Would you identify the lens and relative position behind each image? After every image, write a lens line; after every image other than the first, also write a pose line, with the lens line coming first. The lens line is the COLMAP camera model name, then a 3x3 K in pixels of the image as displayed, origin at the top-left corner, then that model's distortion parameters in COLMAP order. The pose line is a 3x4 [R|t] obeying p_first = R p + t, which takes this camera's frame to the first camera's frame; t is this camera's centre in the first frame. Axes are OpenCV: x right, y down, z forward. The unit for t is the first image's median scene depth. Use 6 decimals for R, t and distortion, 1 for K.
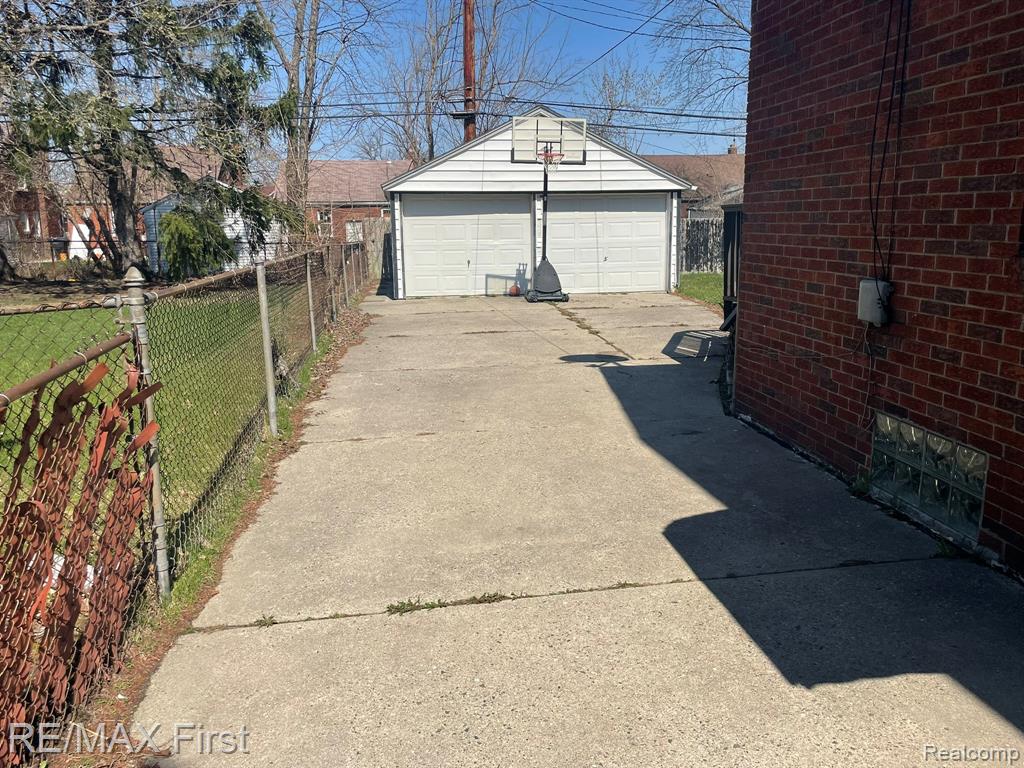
lens RADIAL K [[677.6, 0, 514.1], [0, 677.6, 352.8], [0, 0, 1]] dist [0.028531, -0.009283]
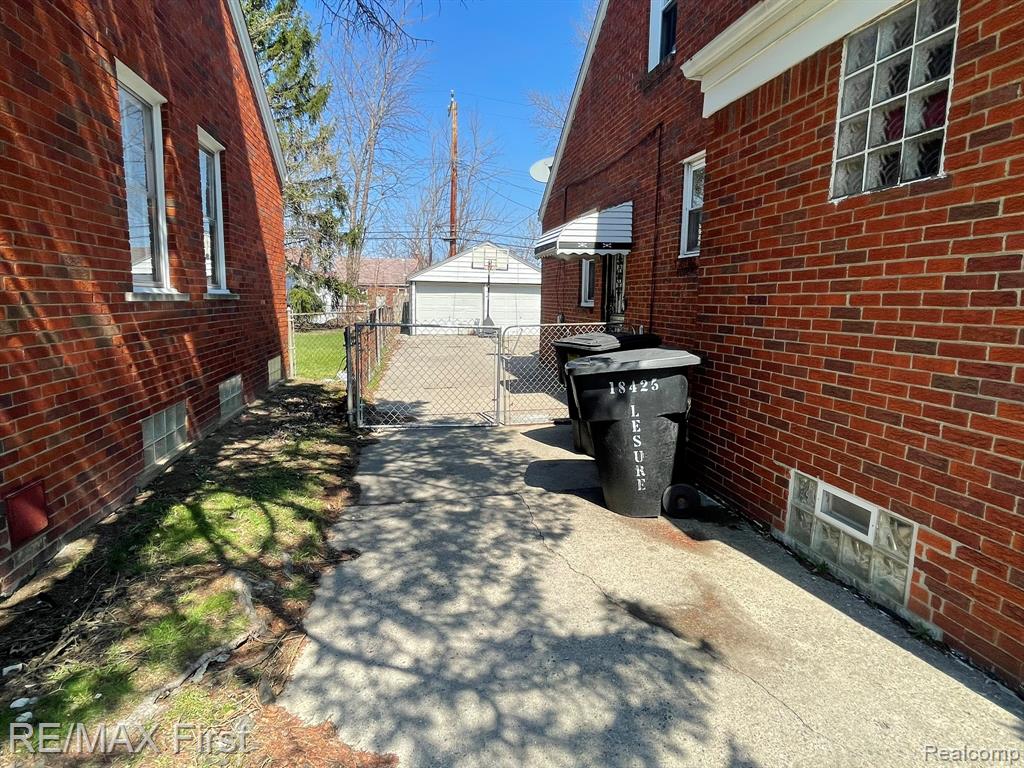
lens RADIAL K [[553.6, 0, 511.2], [0, 553.6, 387.5], [0, 0, 1]] dist [-0.000282, 0.000115]
pose [[0.999037, 0.023133, 0.037273, 0.050801], [-0.021388, 0.998686, -0.046576, 0.125986], [-0.038301, 0.045734, 0.998219, -0.532573]]
